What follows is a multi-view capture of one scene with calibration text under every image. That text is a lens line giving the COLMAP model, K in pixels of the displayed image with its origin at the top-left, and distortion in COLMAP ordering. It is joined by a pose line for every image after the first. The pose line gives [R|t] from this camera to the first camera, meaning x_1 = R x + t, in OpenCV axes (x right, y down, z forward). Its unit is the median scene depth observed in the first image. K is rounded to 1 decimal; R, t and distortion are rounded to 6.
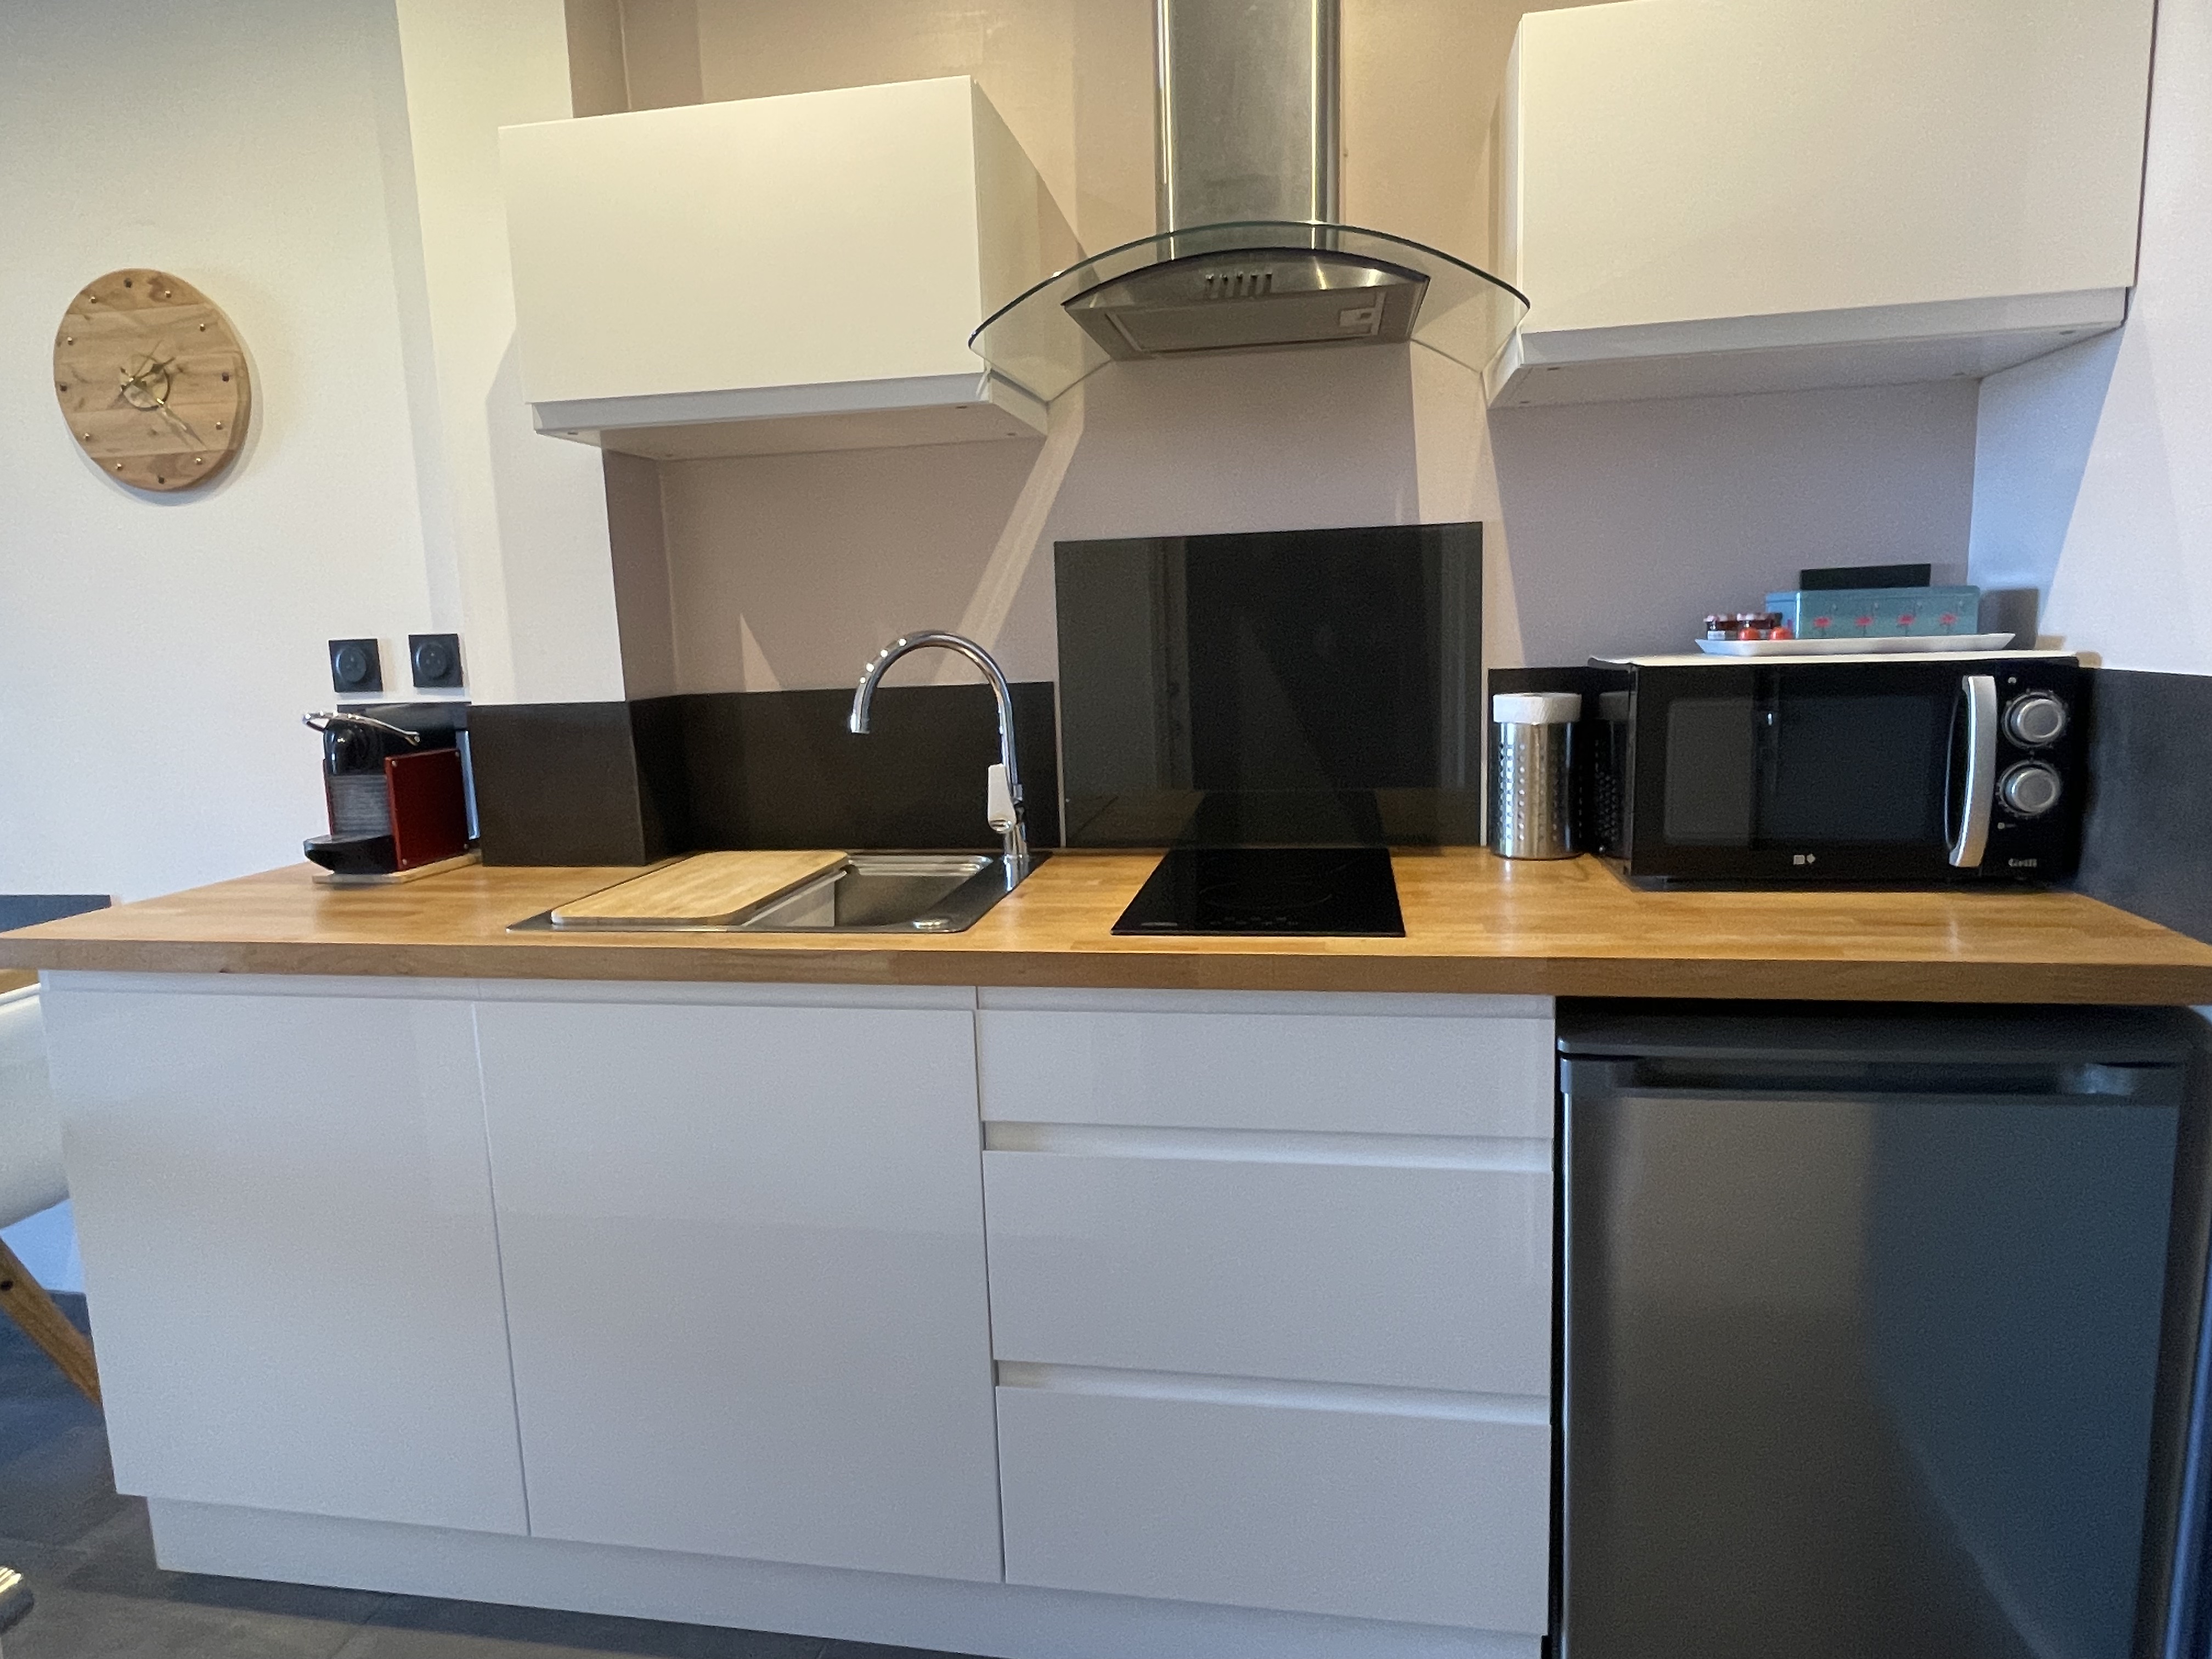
lens RADIAL K [[1311.7, 0, 1106.0], [0, 1311.7, 829.5], [0, 0, 1]] dist [0.002402, -0.000720]
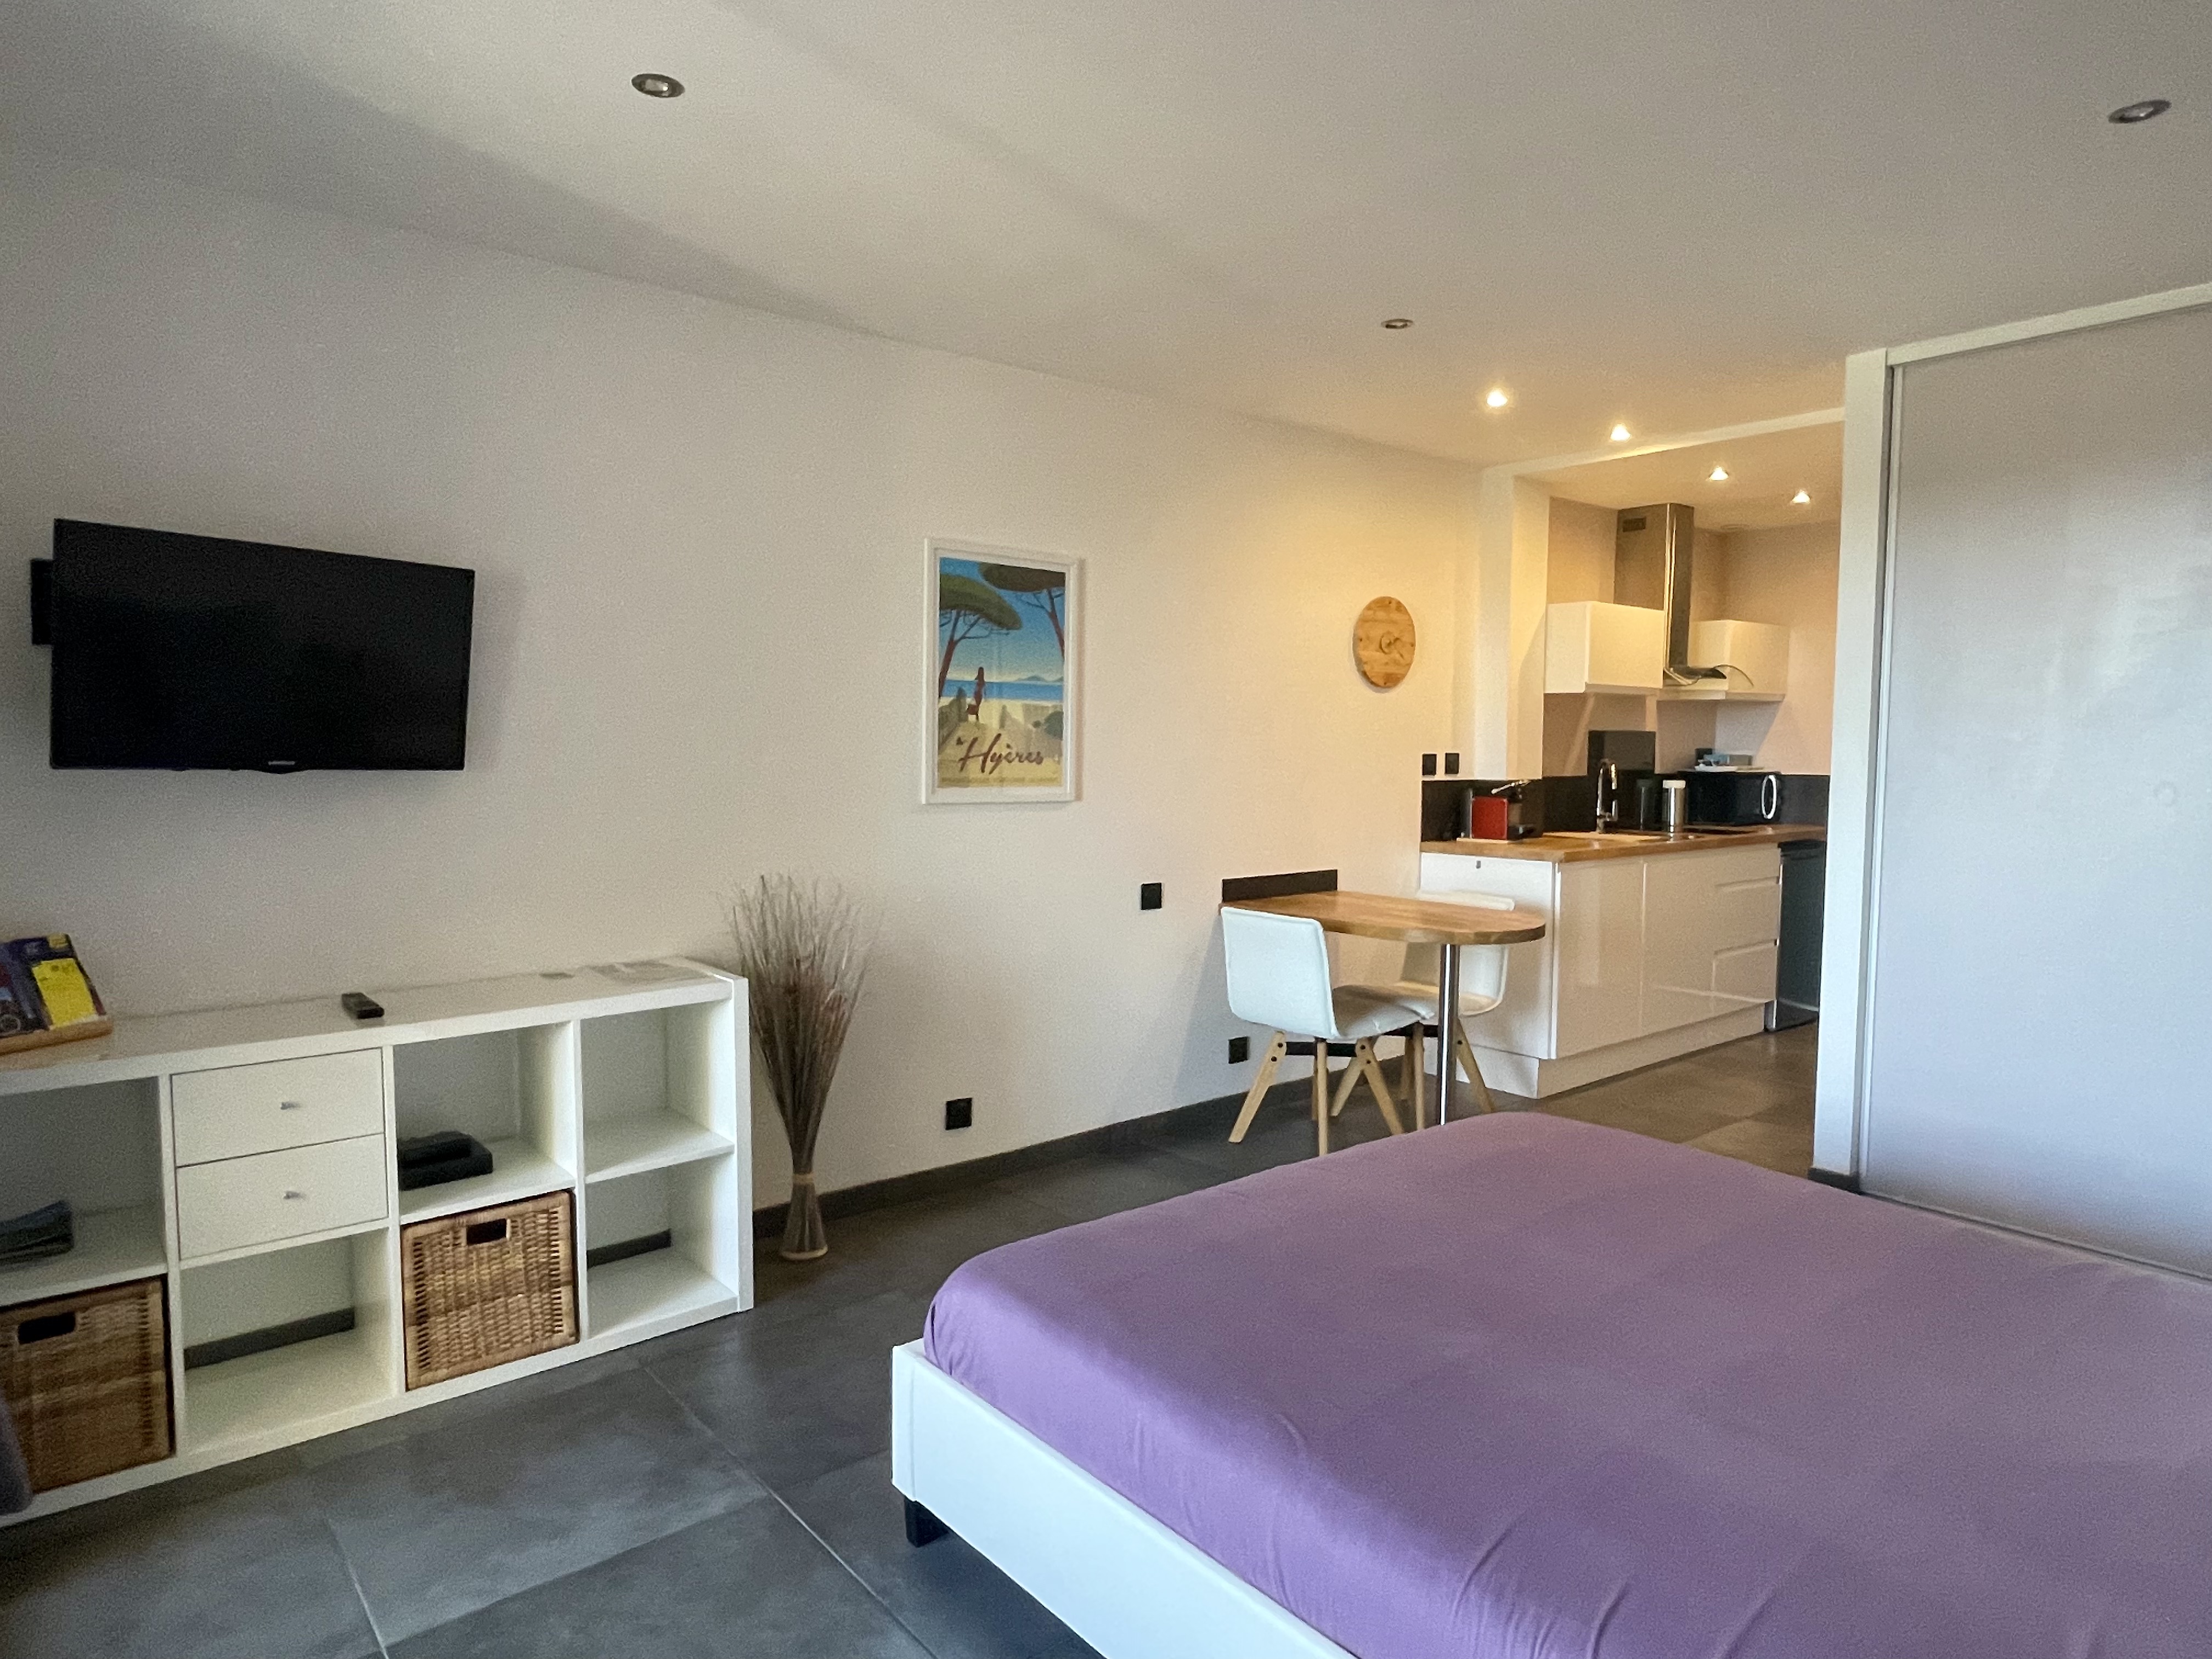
lens RADIAL K [[1311.7, 0, 1106.0], [0, 1311.7, 829.5], [0, 0, 1]] dist [0.002402, -0.000720]
pose [[0.633884, -0.017218, 0.773236, -2.900373], [0.084826, 0.995269, -0.047377, 0.060411], [-0.768762, 0.095622, 0.632346, -0.063769]]
